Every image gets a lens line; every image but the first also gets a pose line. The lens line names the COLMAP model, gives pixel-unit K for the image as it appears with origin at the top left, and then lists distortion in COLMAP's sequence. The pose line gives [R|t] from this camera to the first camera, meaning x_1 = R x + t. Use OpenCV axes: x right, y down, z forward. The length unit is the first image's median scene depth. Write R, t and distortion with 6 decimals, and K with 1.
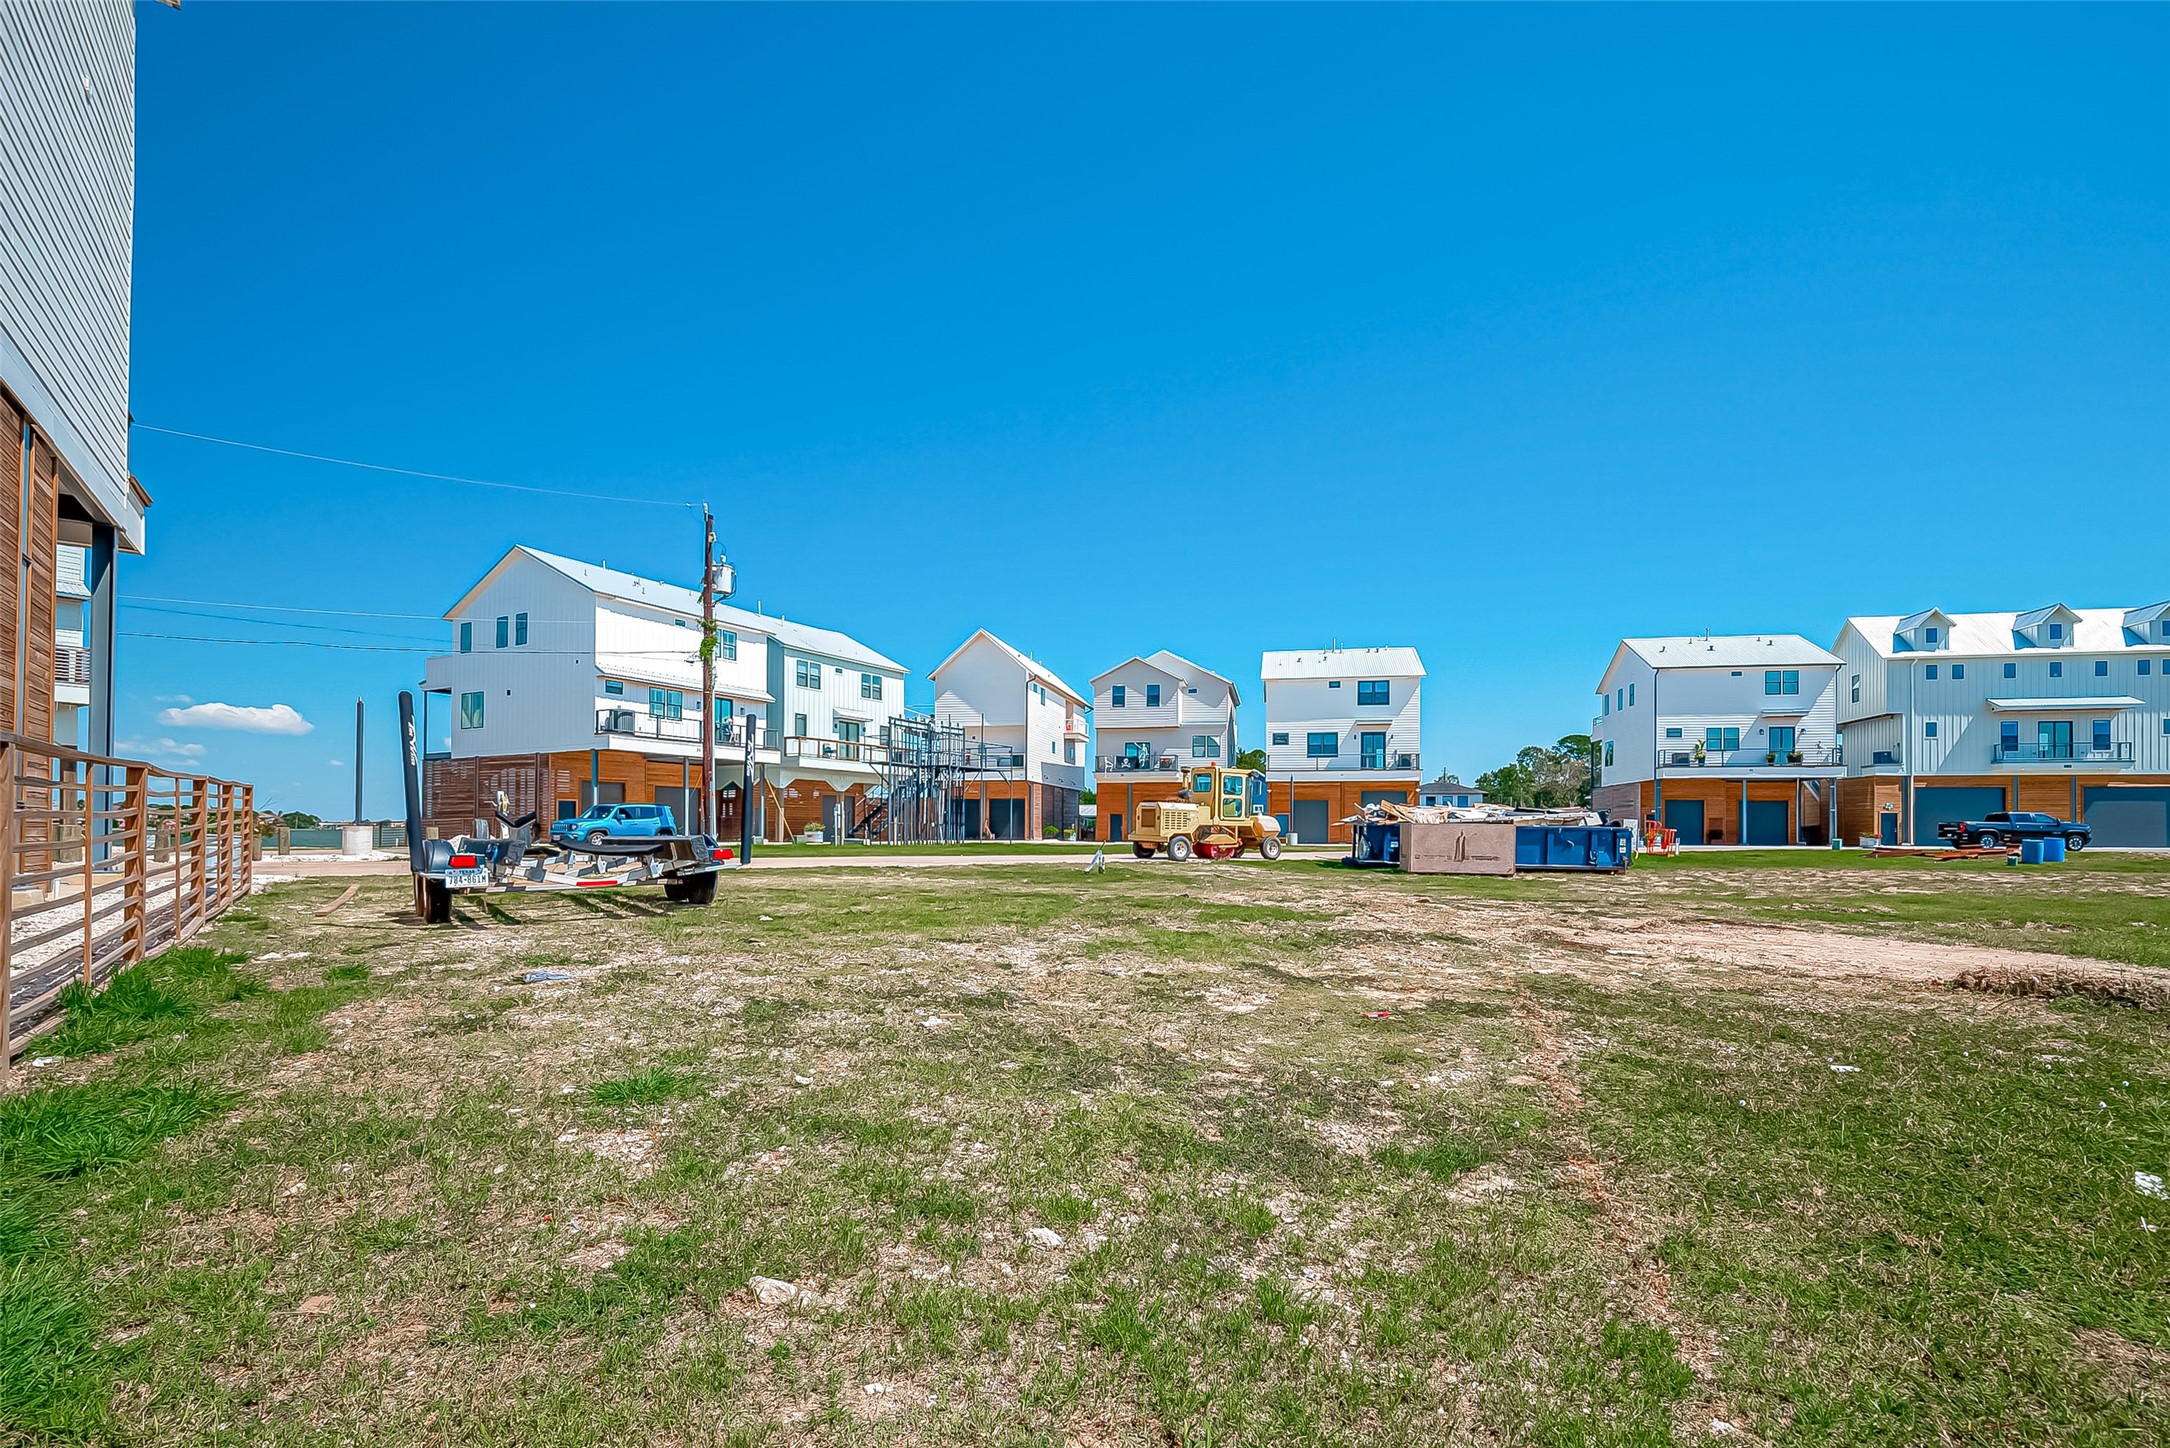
lens RADIAL K [[985.9, 0, 1096.8], [0, 985.9, 810.7], [0, 0, 1]] dist [0.000015, -0.000975]
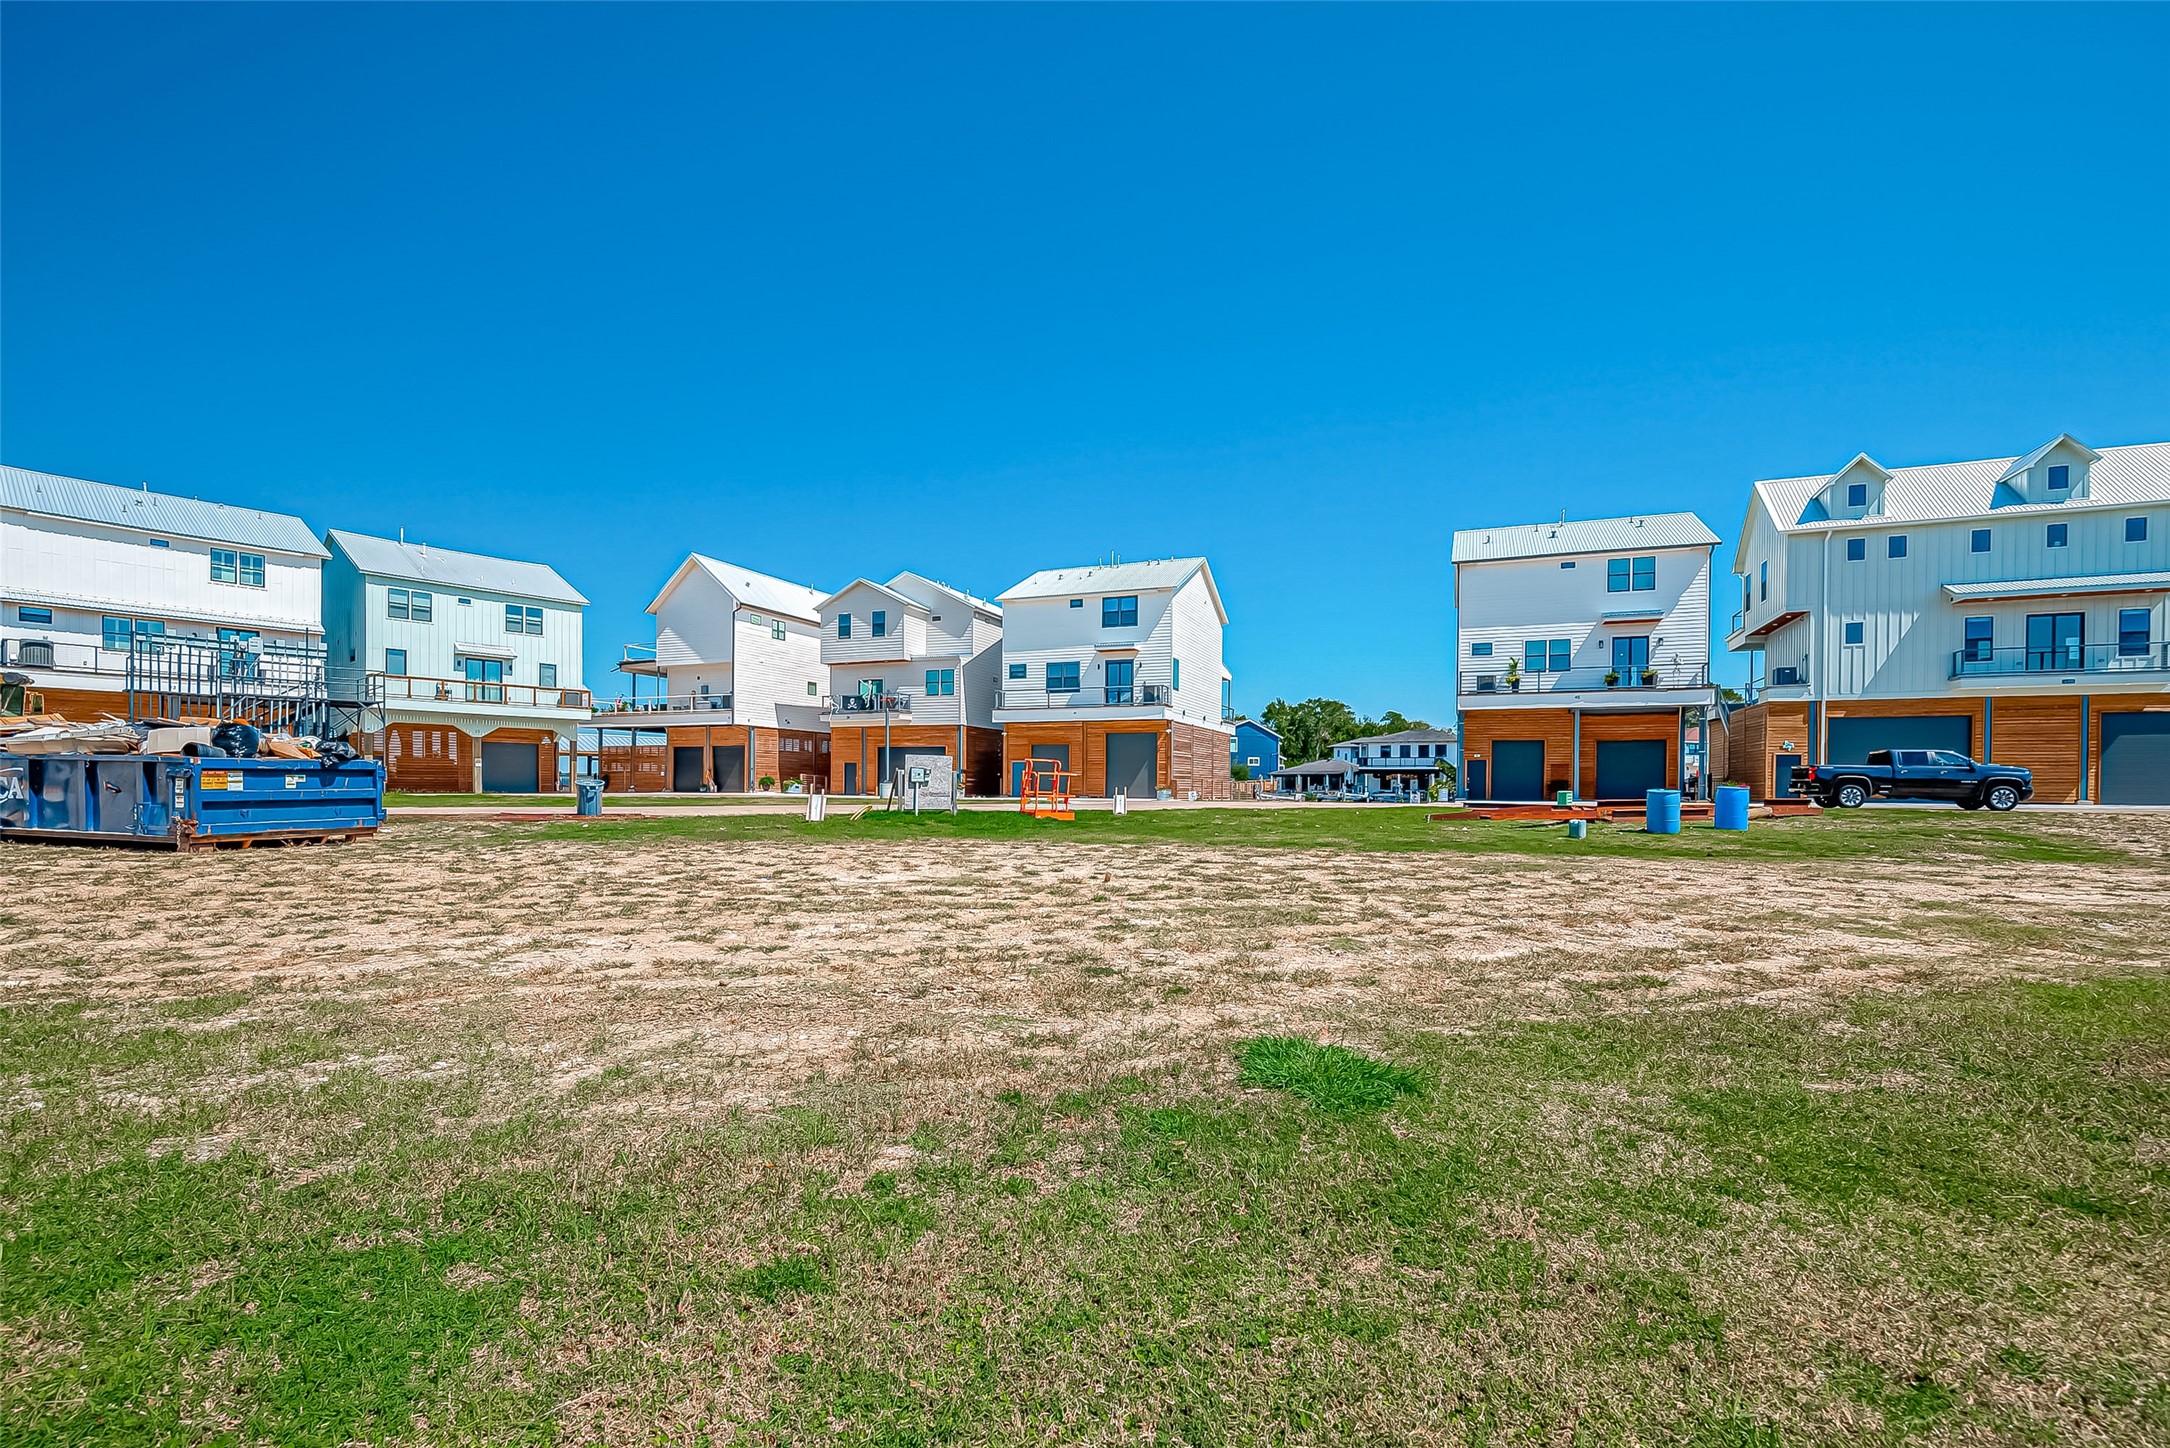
lens RADIAL K [[950.7, 0, 1101.3], [0, 950.7, 793.9], [0, 0, 1]] dist [-0.000721, -0.001040]
pose [[0.983235, 0.001802, -0.182335, 0.438522], [0.002849, 0.999677, 0.025241, 0.011590], [0.182322, -0.025337, 0.982912, 0.241719]]
